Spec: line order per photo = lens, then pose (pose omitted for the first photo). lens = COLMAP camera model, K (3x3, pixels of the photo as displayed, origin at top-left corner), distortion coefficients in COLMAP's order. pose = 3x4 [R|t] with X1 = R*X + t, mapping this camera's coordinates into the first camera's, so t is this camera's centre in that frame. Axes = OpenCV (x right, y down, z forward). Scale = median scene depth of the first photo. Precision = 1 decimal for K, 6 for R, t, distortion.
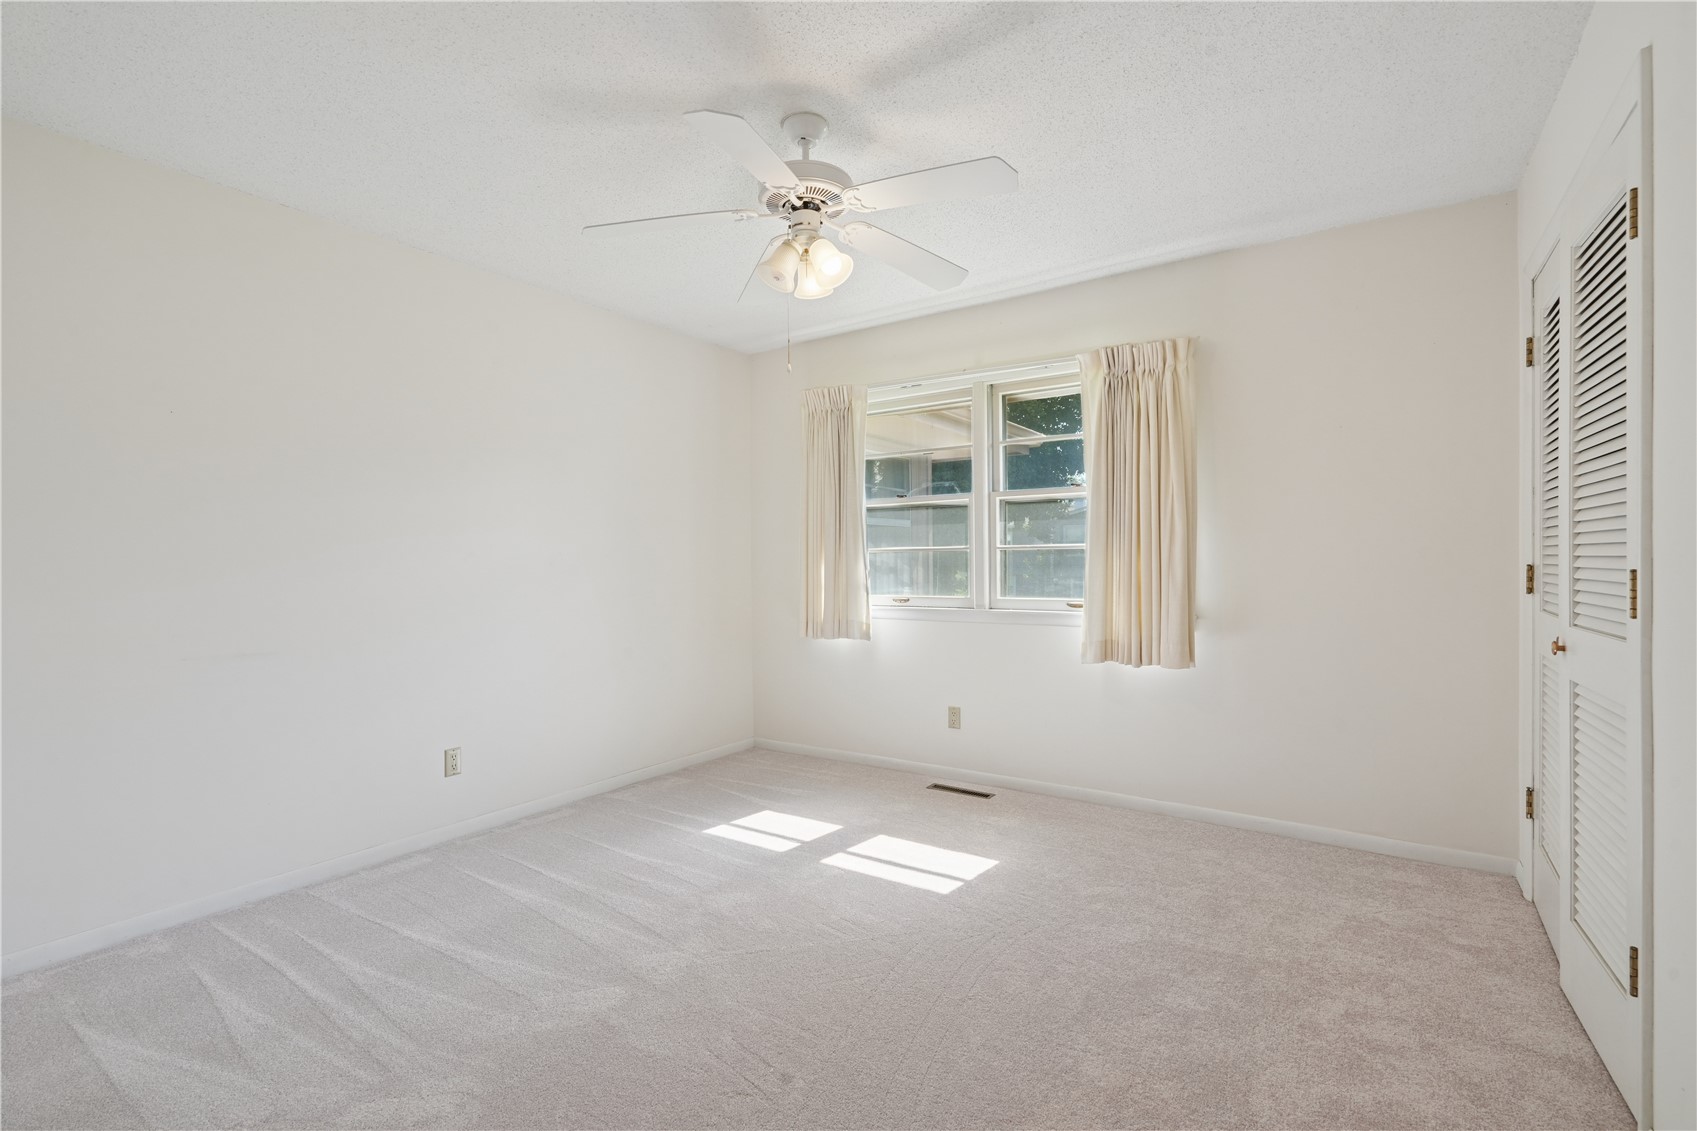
lens RADIAL K [[778.2, 0, 858.0], [0, 778.2, 574.3], [0, 0, 1]] dist [-0.005215, 0.001960]
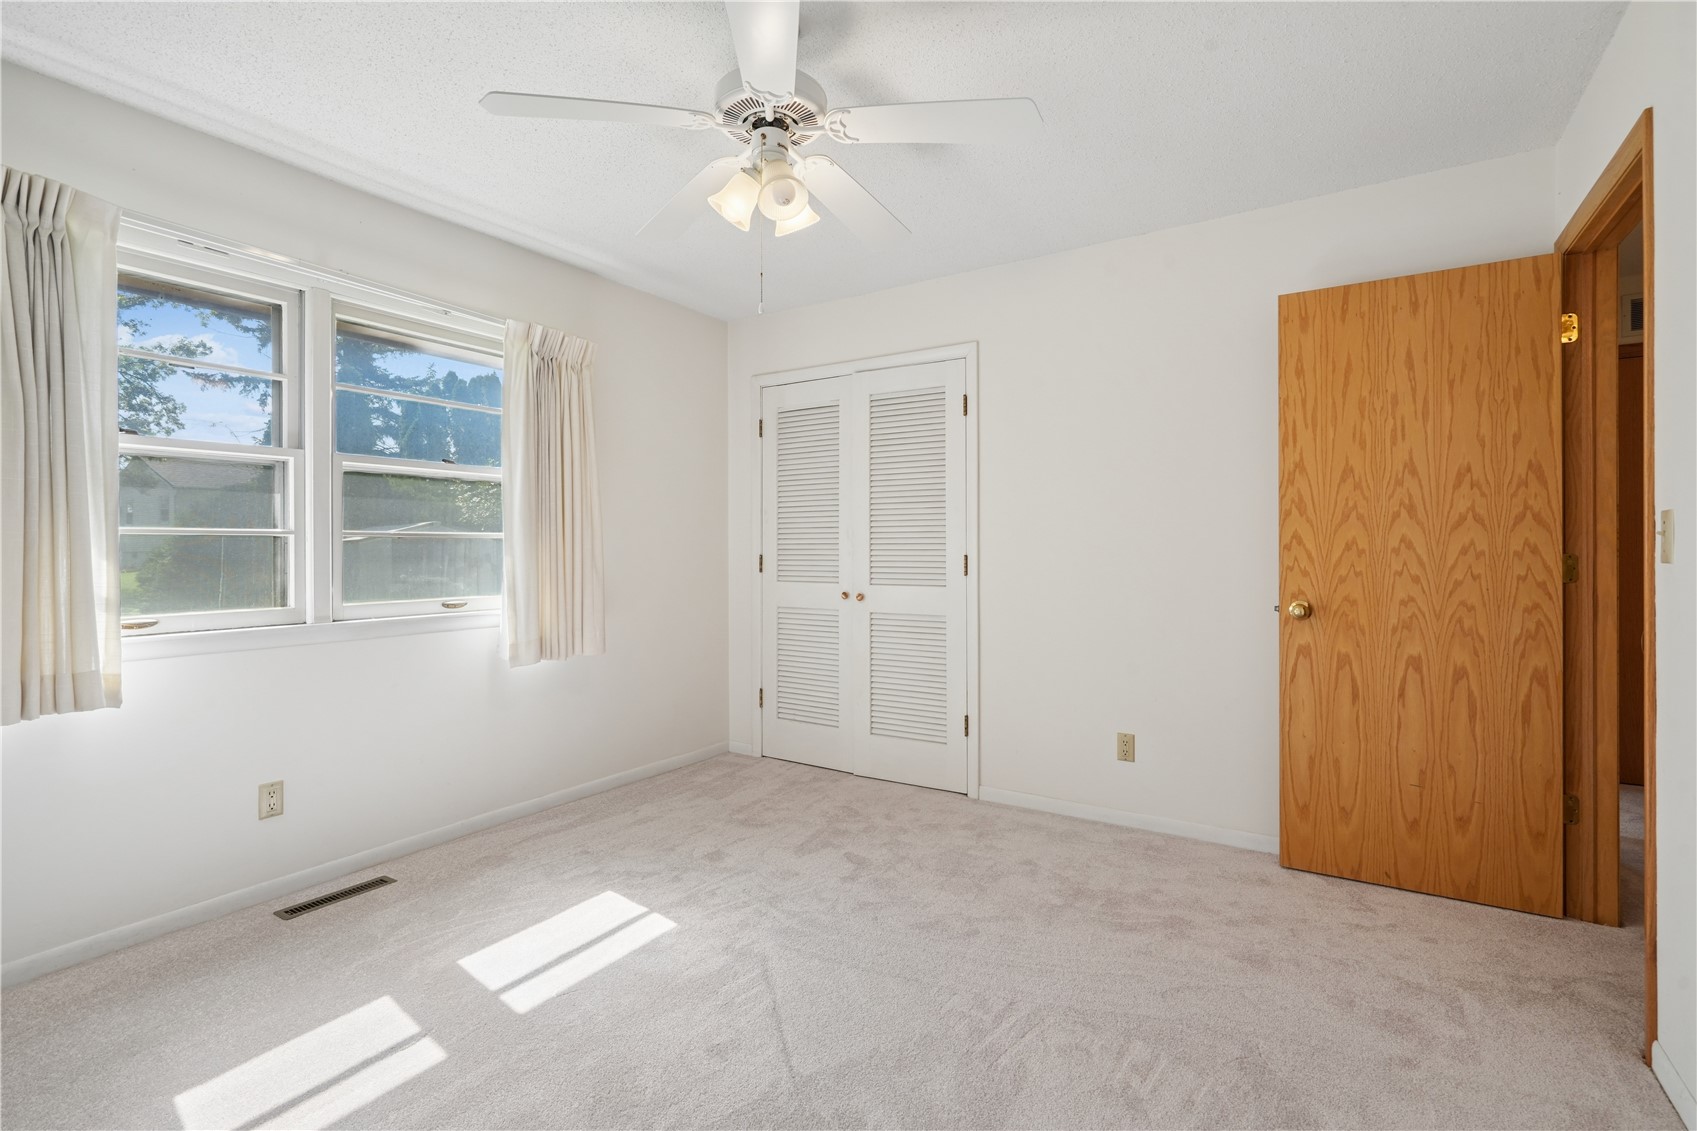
lens RADIAL K [[778.2, 0, 857.1], [0, 778.2, 551.9], [0, 0, 1]] dist [-0.005215, 0.001960]
pose [[-0.033965, 0.002932, 0.999419, -0.612832], [0.018292, 0.999830, -0.002312, -0.008162], [-0.999256, 0.018203, -0.034013, 0.635845]]
